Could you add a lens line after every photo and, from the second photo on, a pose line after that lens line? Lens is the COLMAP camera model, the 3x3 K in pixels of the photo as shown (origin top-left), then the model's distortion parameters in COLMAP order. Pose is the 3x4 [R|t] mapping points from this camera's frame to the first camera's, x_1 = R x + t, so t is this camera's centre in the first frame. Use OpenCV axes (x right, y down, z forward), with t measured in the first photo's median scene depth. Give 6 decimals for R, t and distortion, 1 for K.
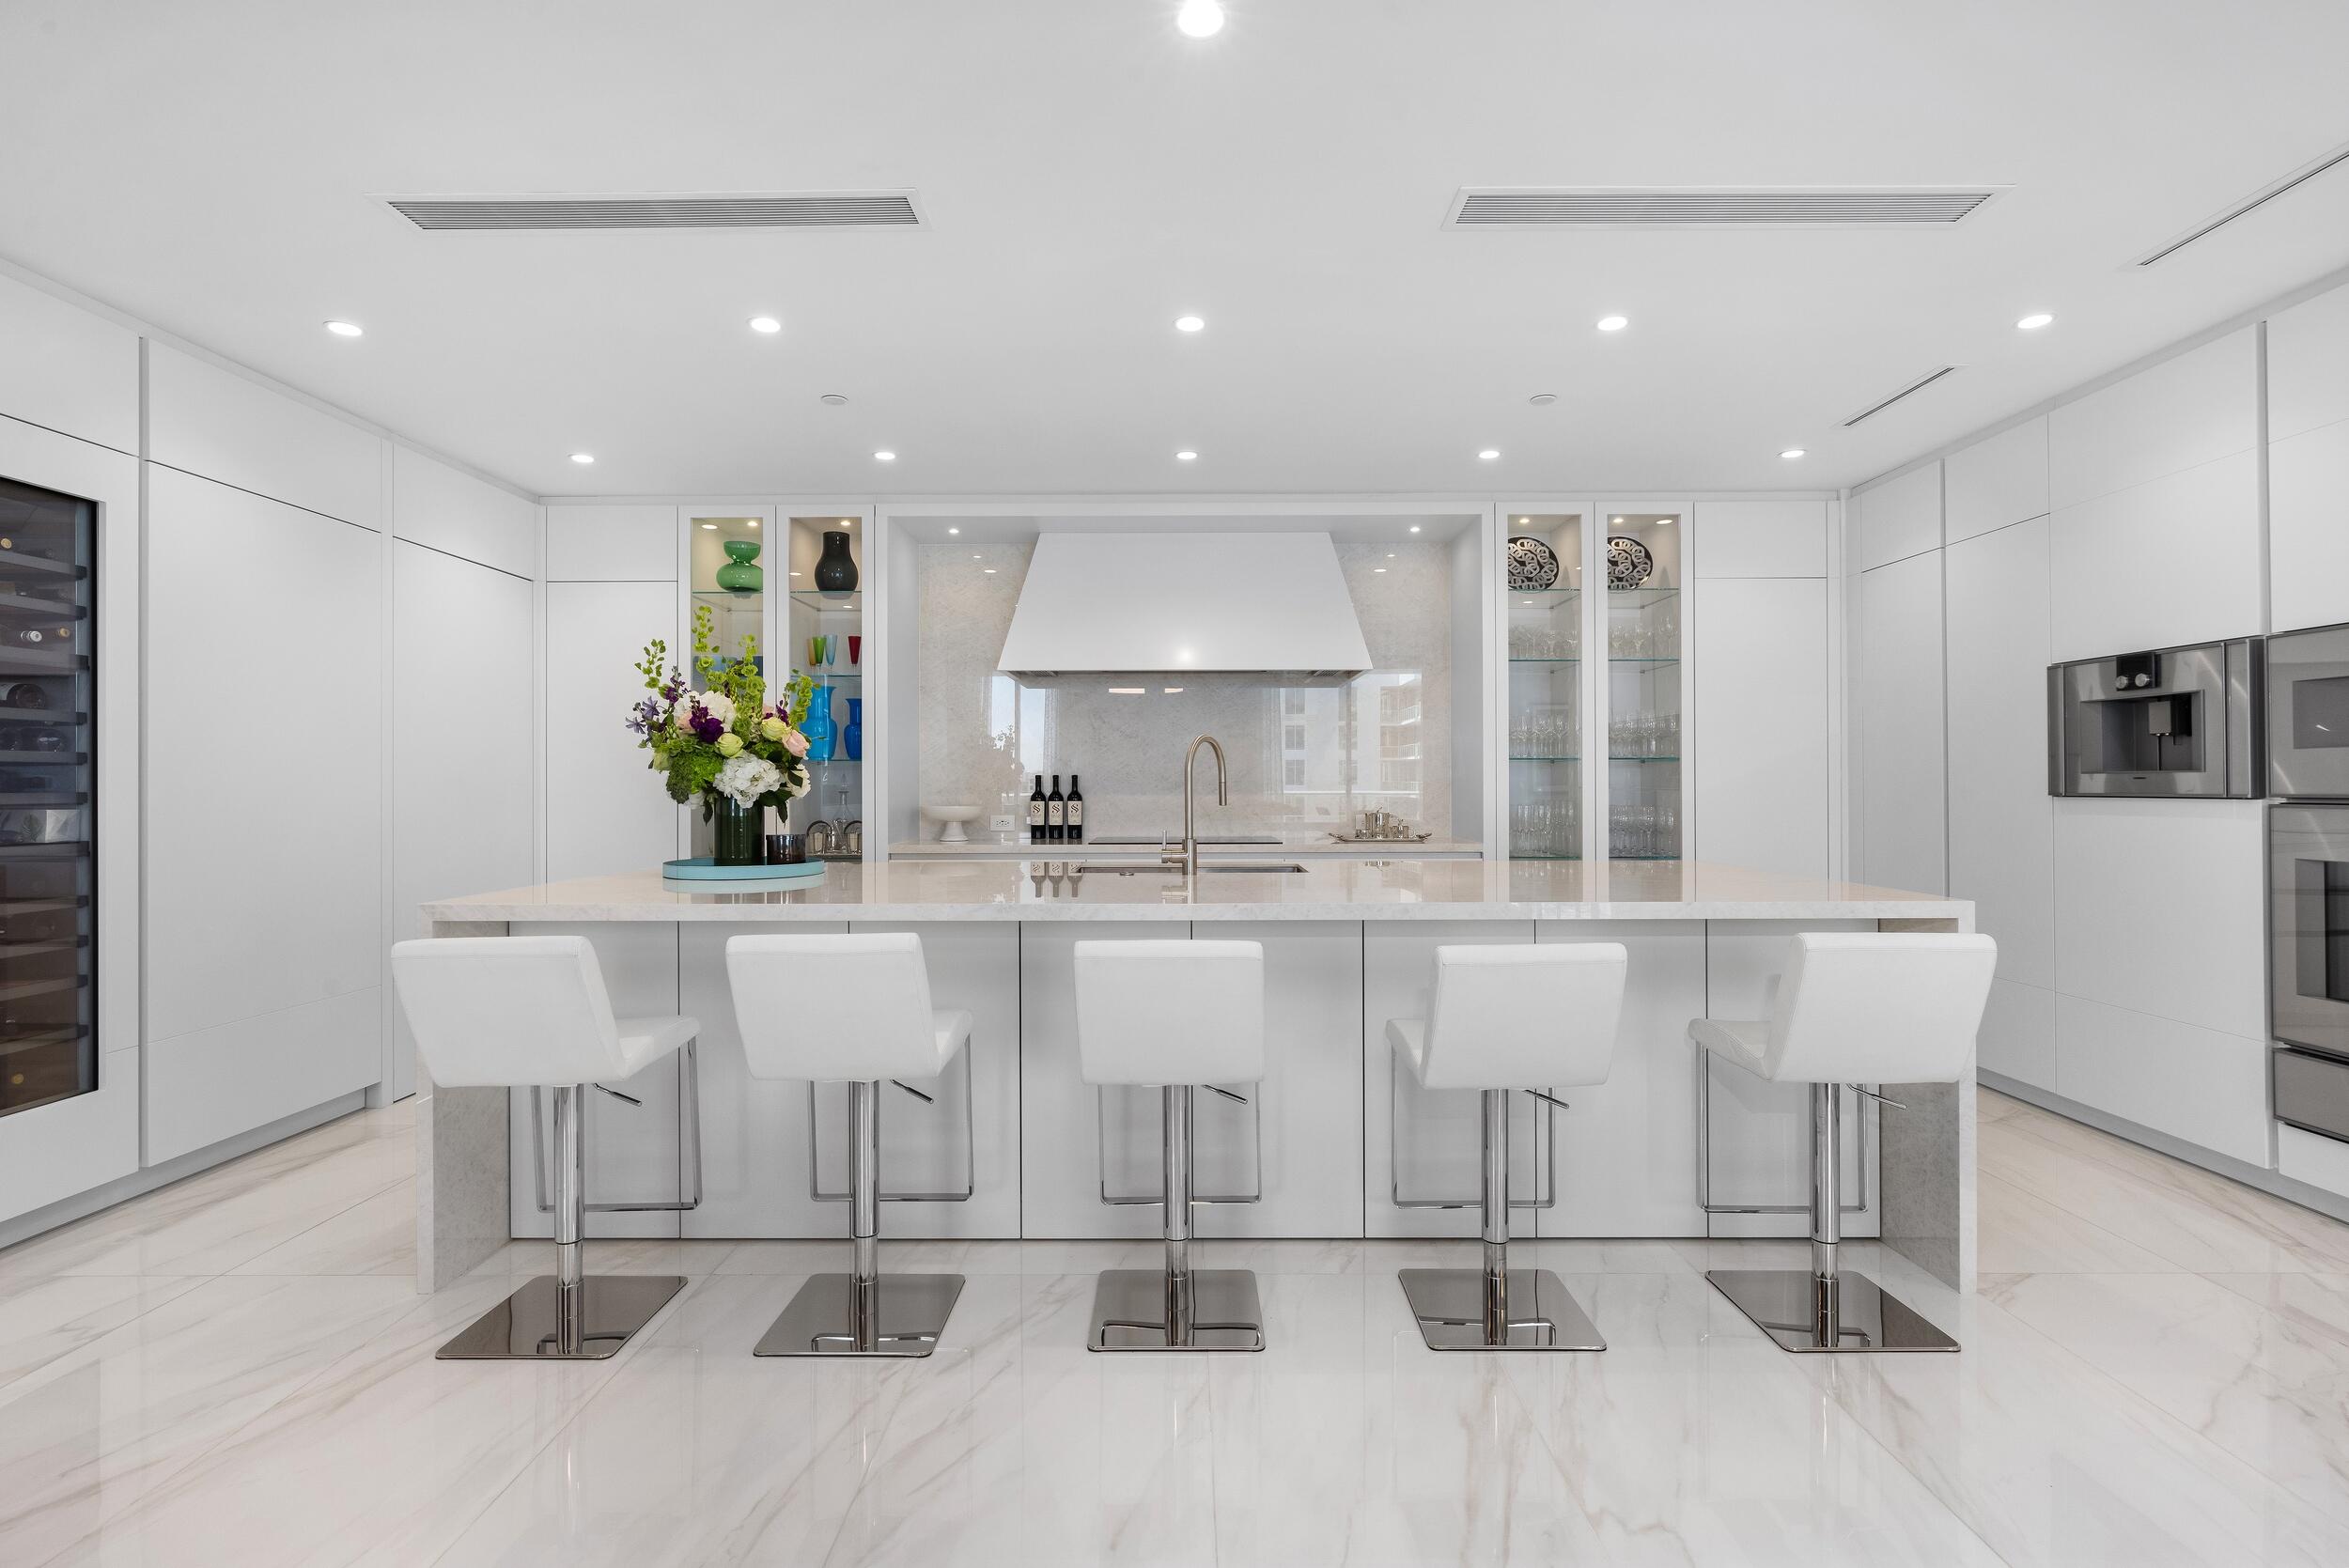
lens RADIAL K [[1114.7, 0, 1187.4], [0, 1114.7, 772.0], [0, 0, 1]] dist [0.001013, 0.000355]
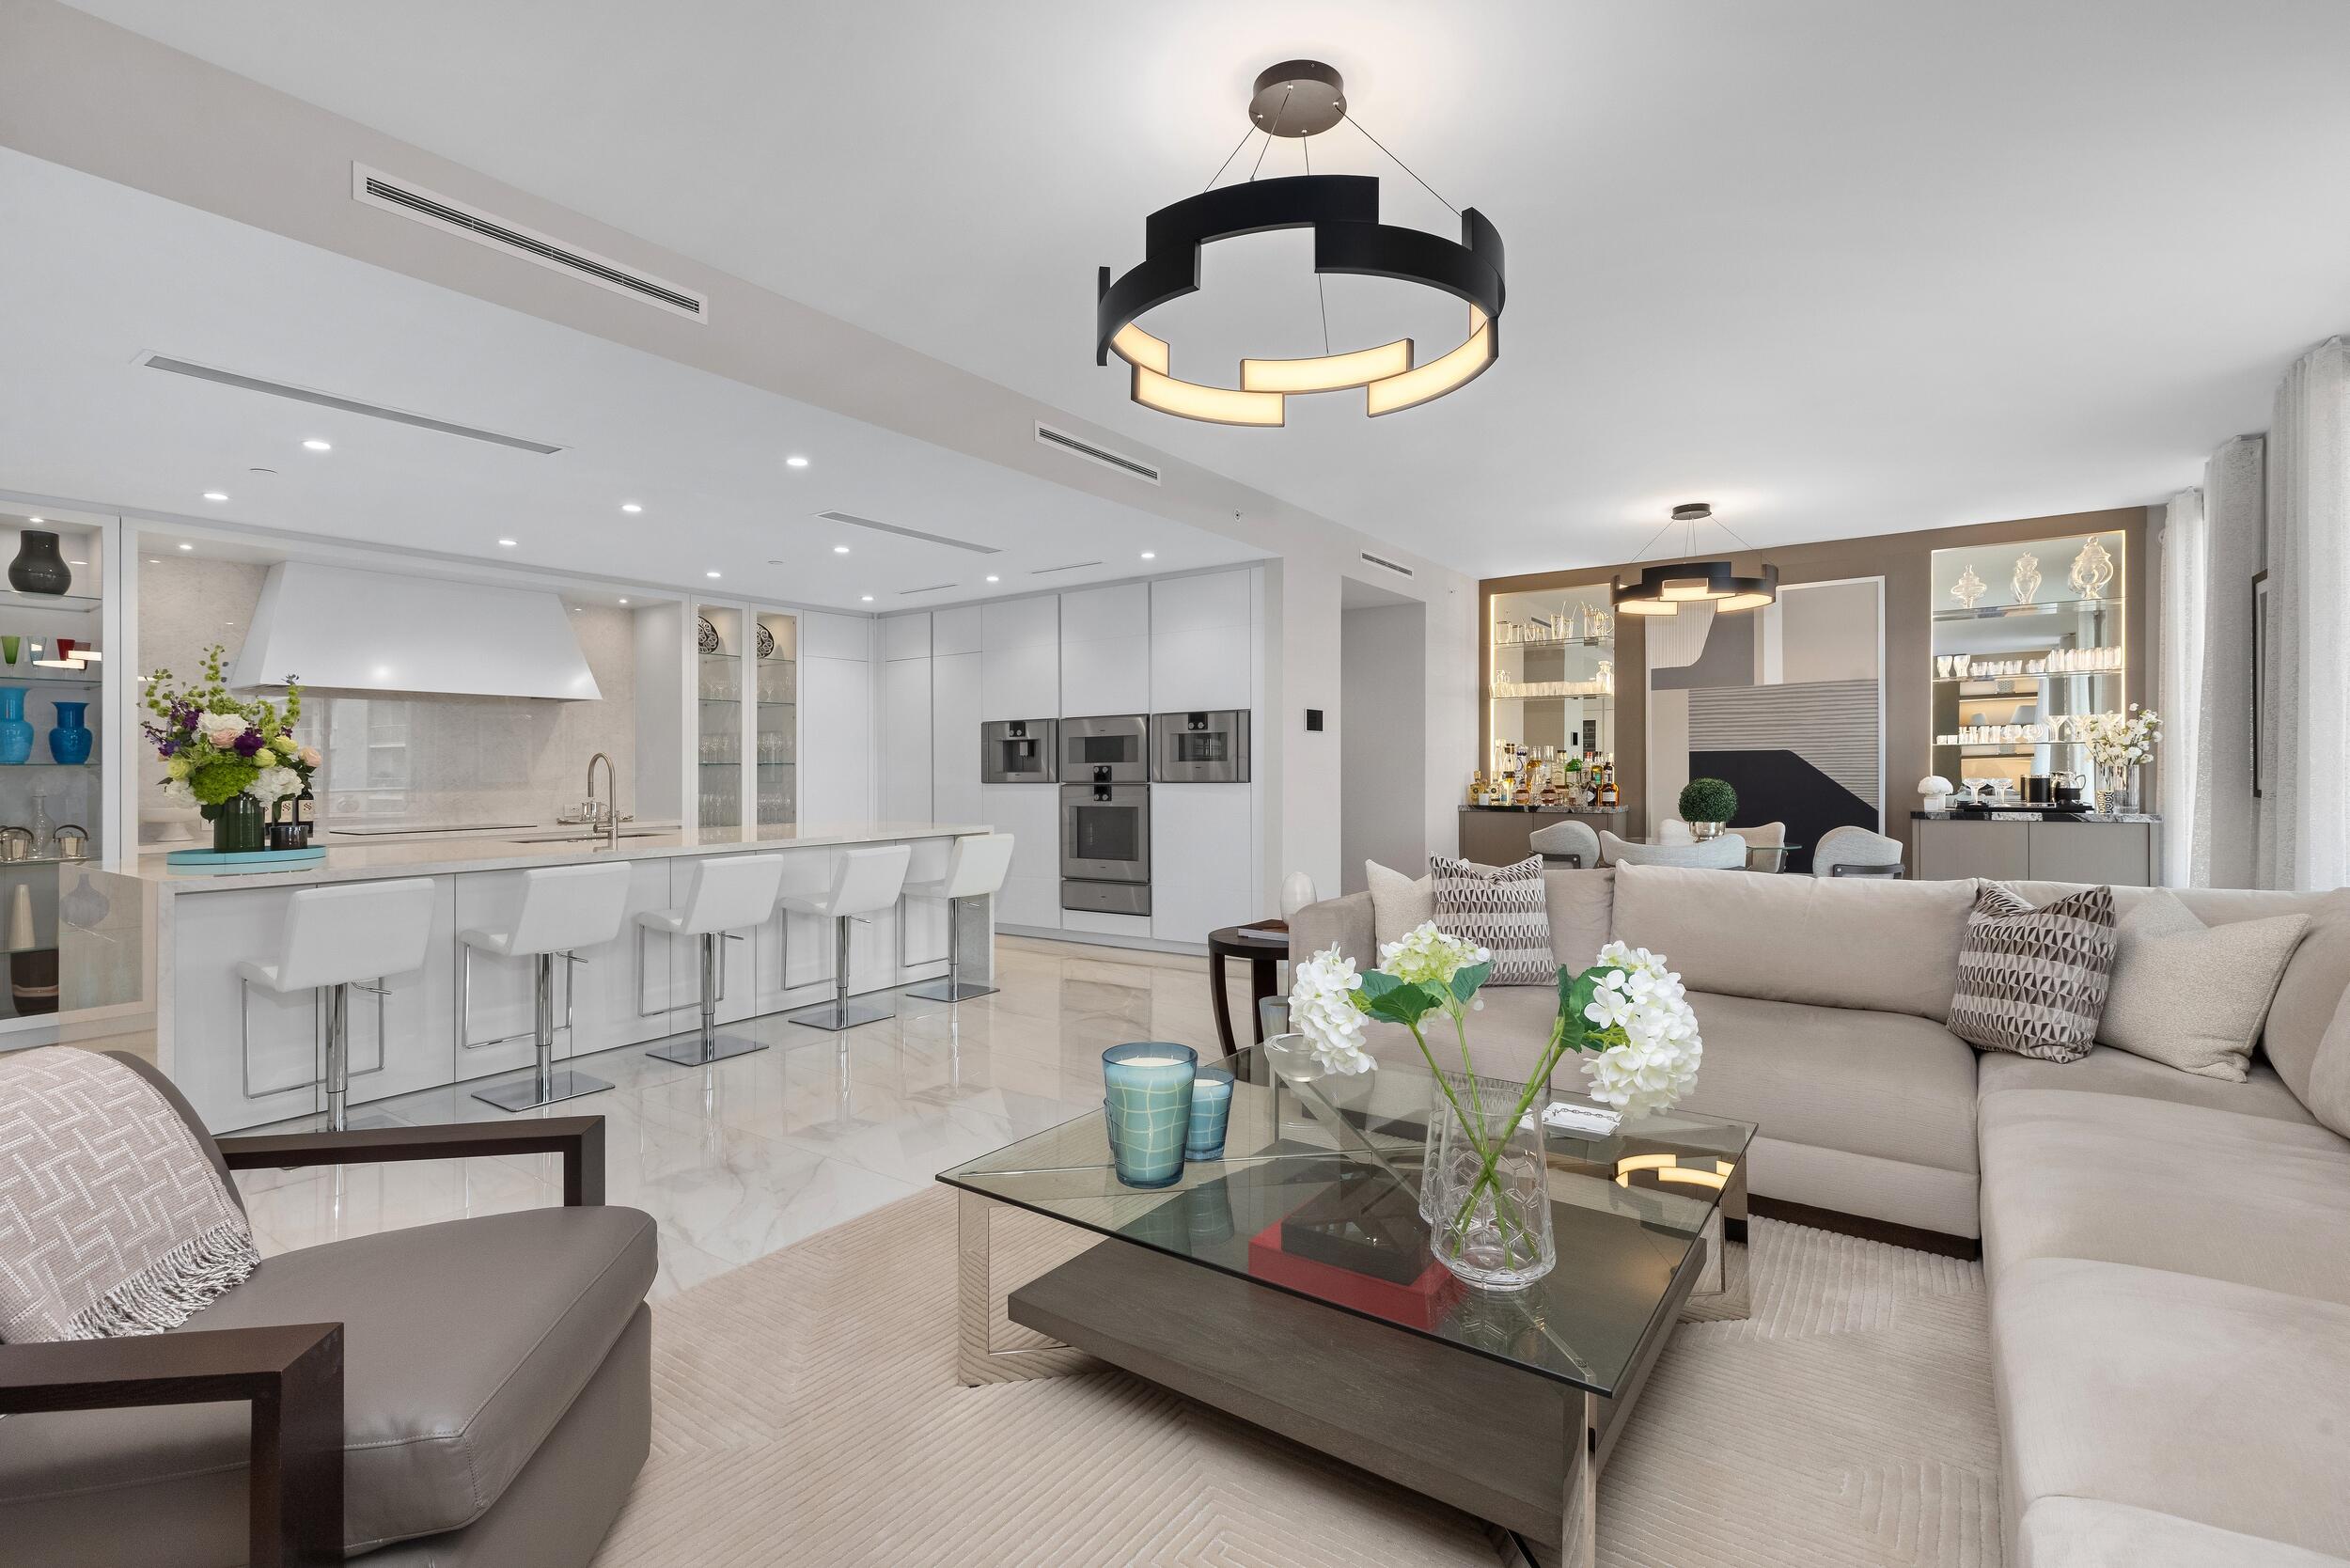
lens RADIAL K [[1073.9, 0, 1178.4], [0, 1073.9, 764.7], [0, 0, 1]] dist [0.001773, 0.000784]
pose [[0.567814, -0.000186, 0.823157, -0.809127], [-0.000118, 1.000000, 0.000307, -0.016581], [-0.823157, -0.000272, 0.567814, -0.552603]]
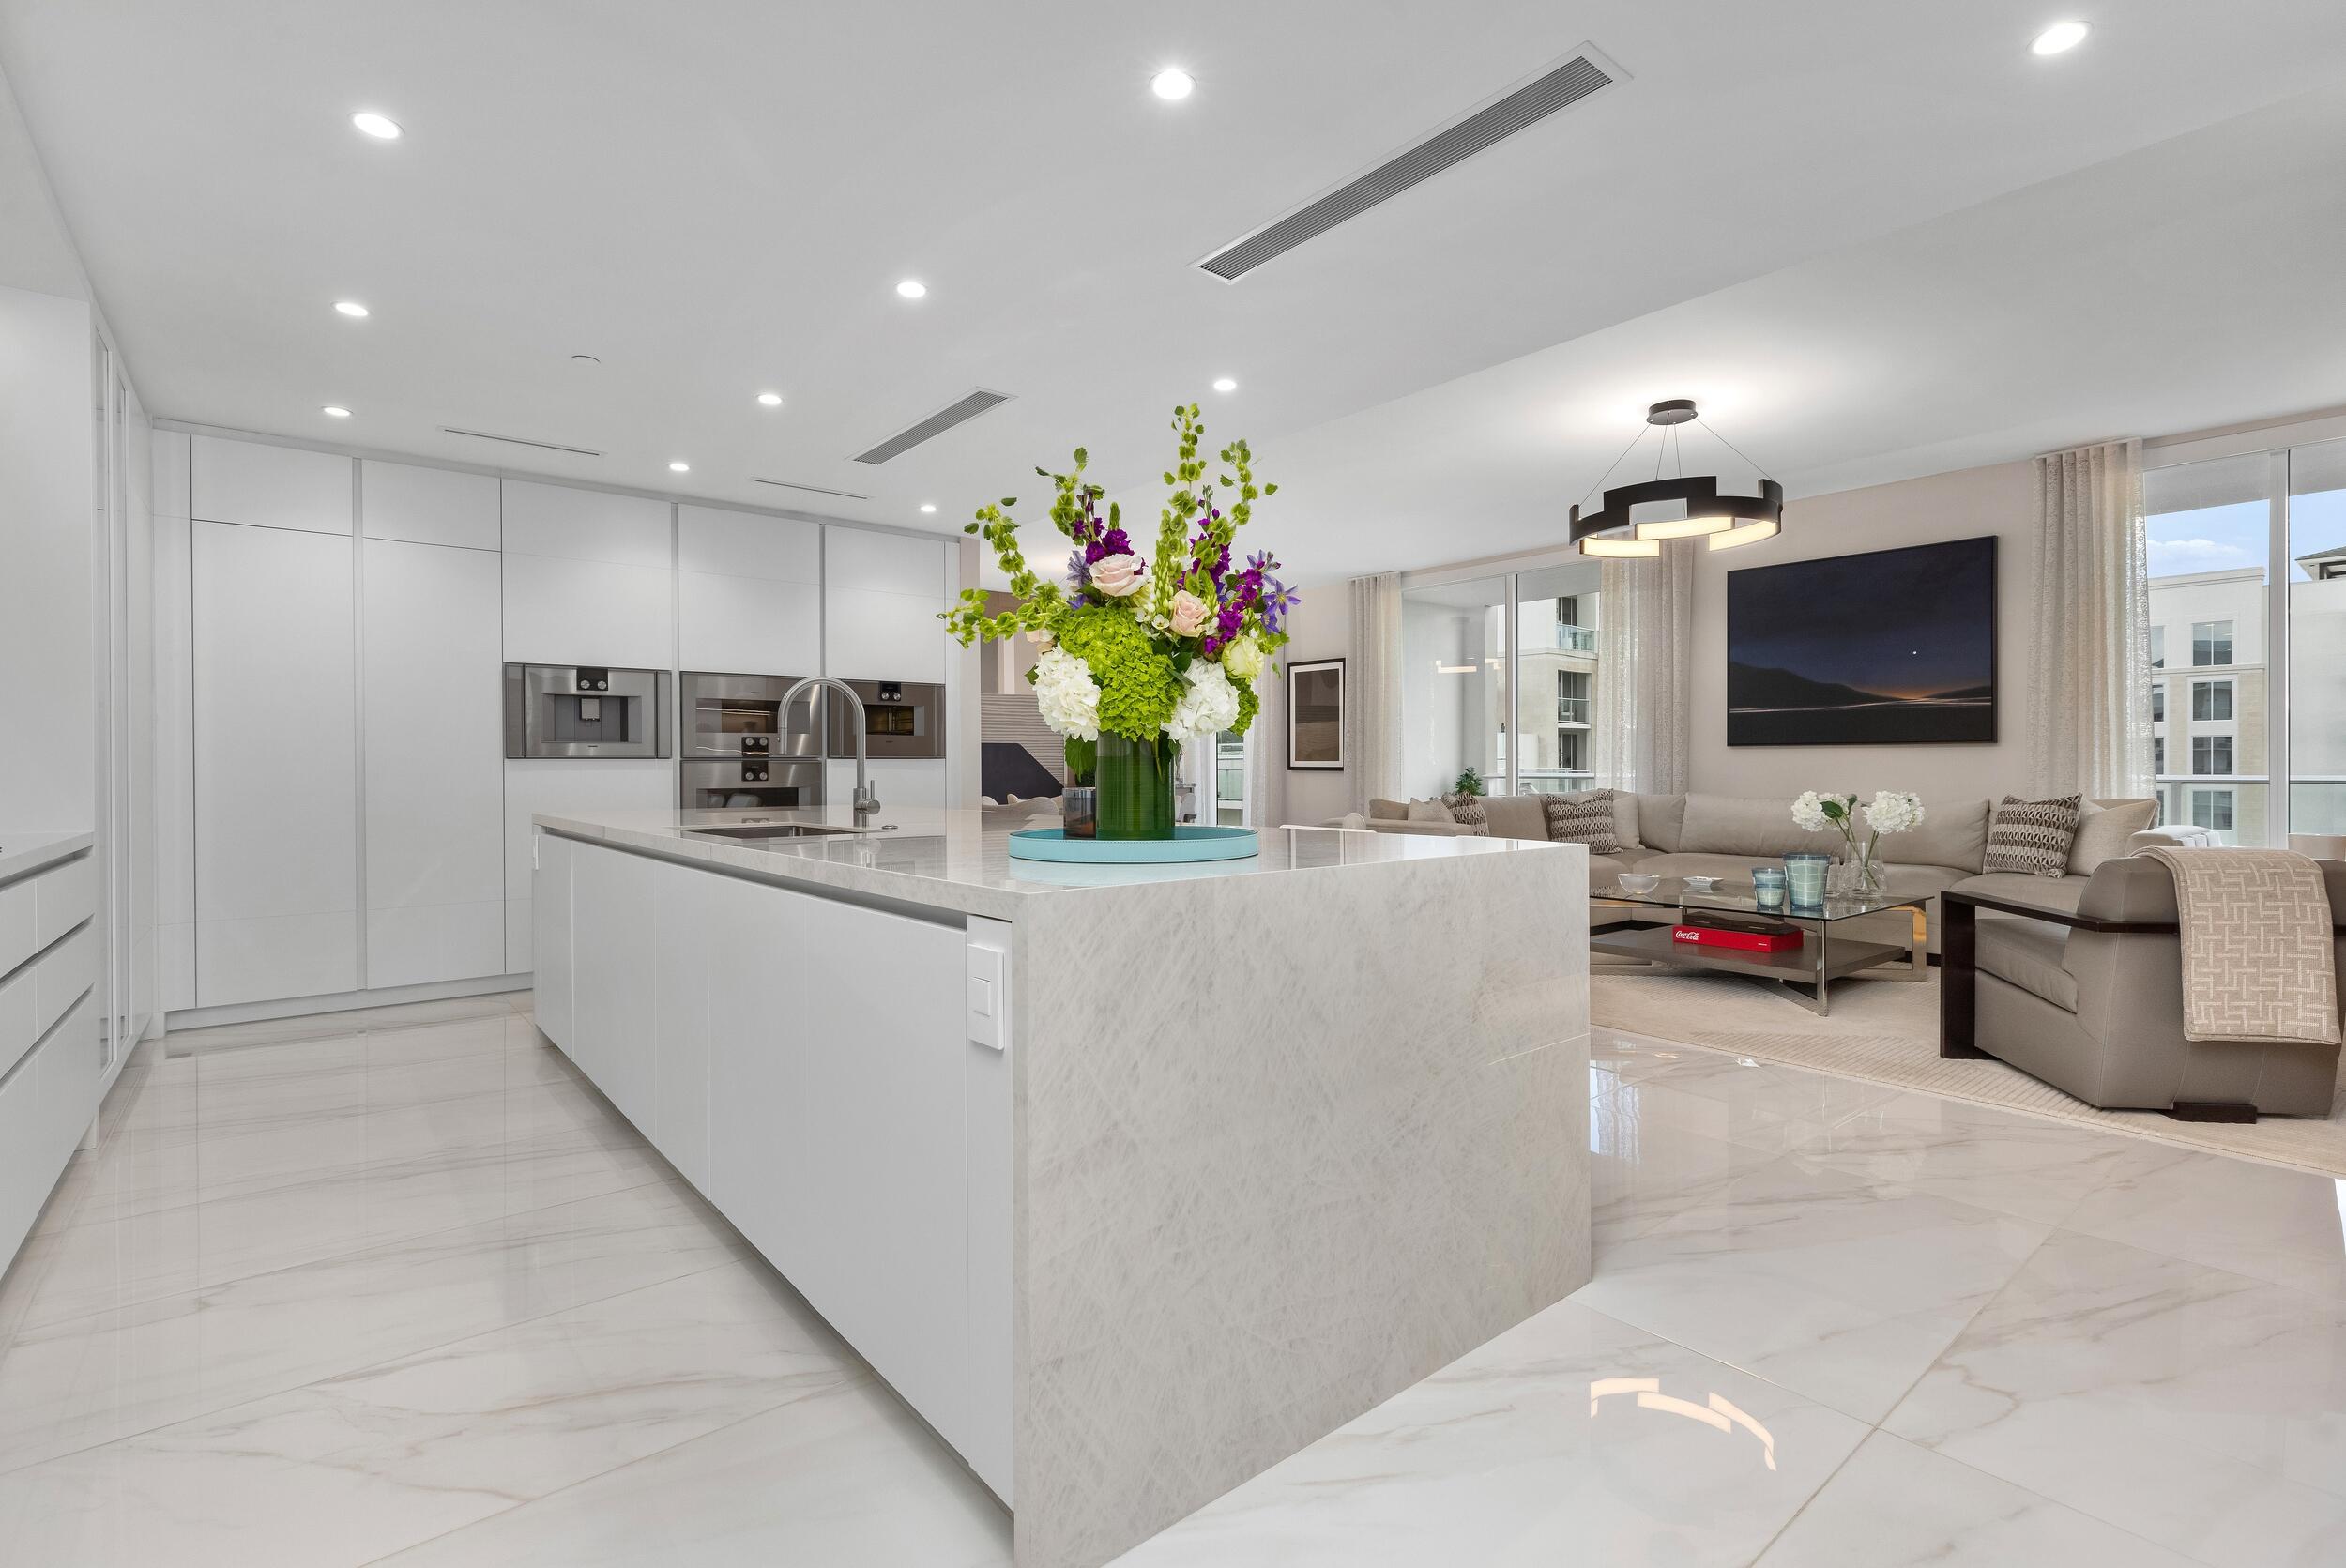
lens RADIAL K [[1072.0, 0, 1163.7], [0, 1072.0, 770.3], [0, 0, 1]] dist [0.001773, 0.000784]
pose [[-0.641458, -0.000098, 0.767158, -0.850899], [-0.004123, 0.999986, -0.003319, 0.042286], [-0.767147, -0.005292, -0.641449, 1.376692]]
